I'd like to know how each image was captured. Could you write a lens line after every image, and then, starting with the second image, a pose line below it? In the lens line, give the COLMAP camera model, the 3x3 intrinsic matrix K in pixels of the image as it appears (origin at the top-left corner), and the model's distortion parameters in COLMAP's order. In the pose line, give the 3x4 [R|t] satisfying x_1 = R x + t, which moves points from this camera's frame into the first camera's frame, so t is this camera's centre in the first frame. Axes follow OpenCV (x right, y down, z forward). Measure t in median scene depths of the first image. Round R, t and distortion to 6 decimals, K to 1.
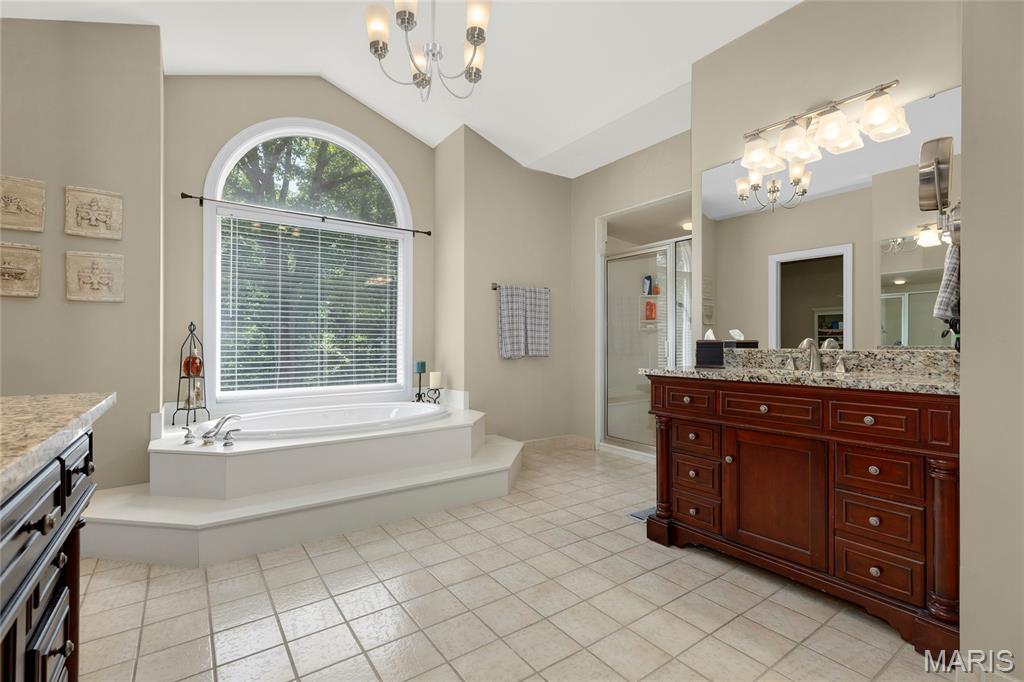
lens RADIAL K [[458.2, 0, 512.0], [0, 458.2, 341.0], [0, 0, 1]] dist [0.000093, -0.000508]
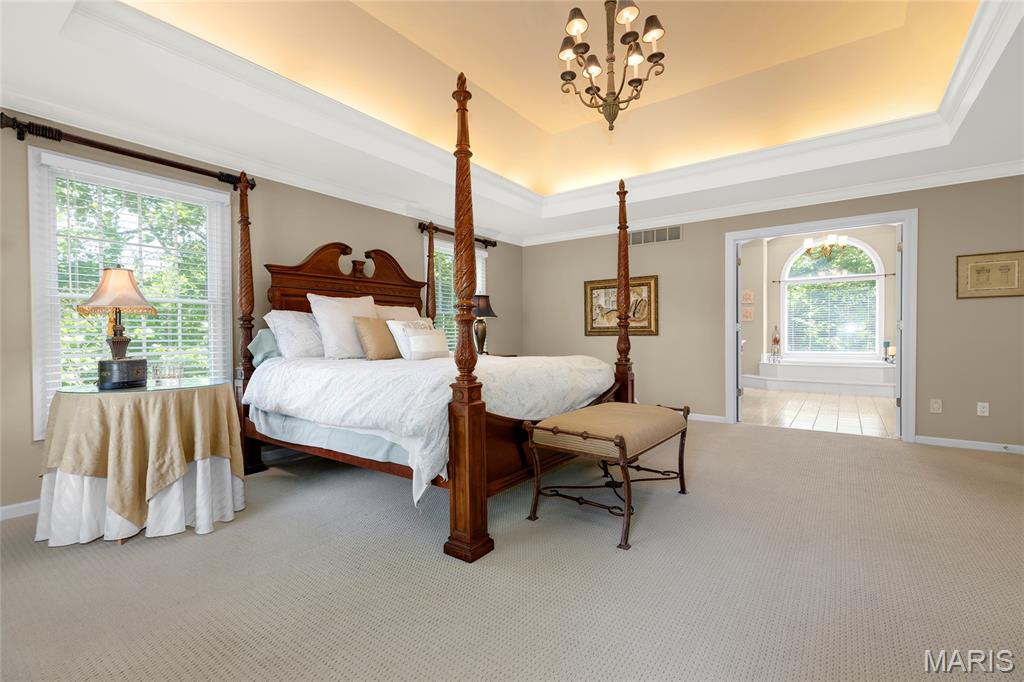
lens RADIAL K [[446.6, 0, 509.4], [0, 446.6, 337.8], [0, 0, 1]] dist [0.000486, -0.000057]
pose [[0.297492, 0.006269, -0.954704, 1.207813], [0.007513, 0.999932, 0.008907, -0.000248], [0.954695, -0.009823, 0.297425, -1.168295]]
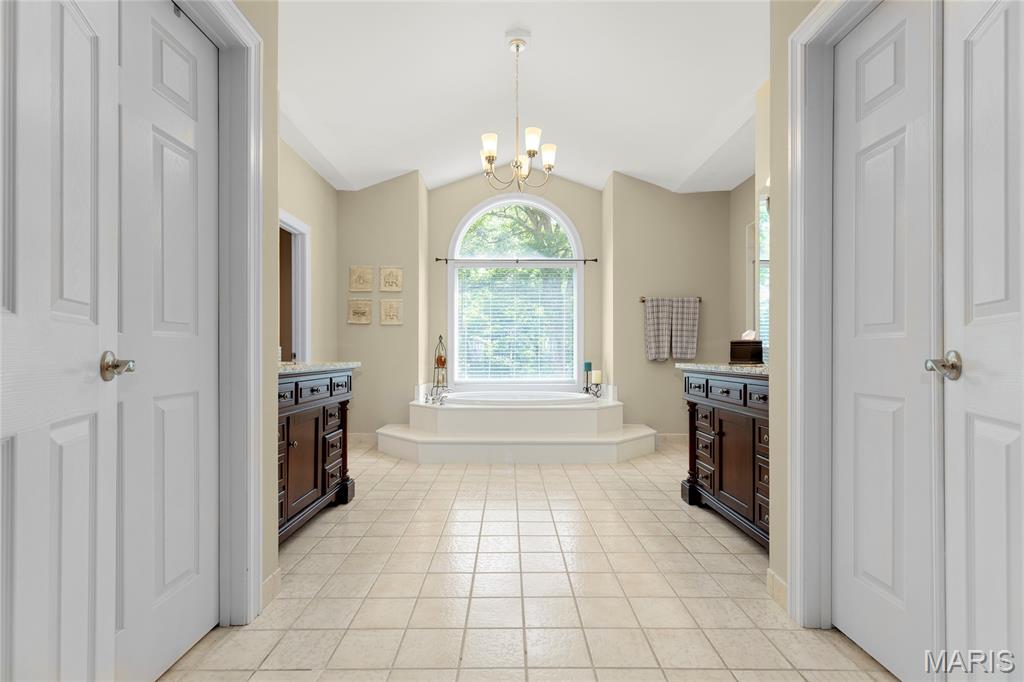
lens RADIAL K [[468.2, 0, 512.9], [0, 468.2, 352.5], [0, 0, 1]] dist [-0.001129, -0.000385]
pose [[0.817013, -0.001246, -0.576618, 0.401996], [0.001382, 0.999999, -0.000202, 0.018566], [0.576618, -0.000631, 0.817014, -0.192980]]
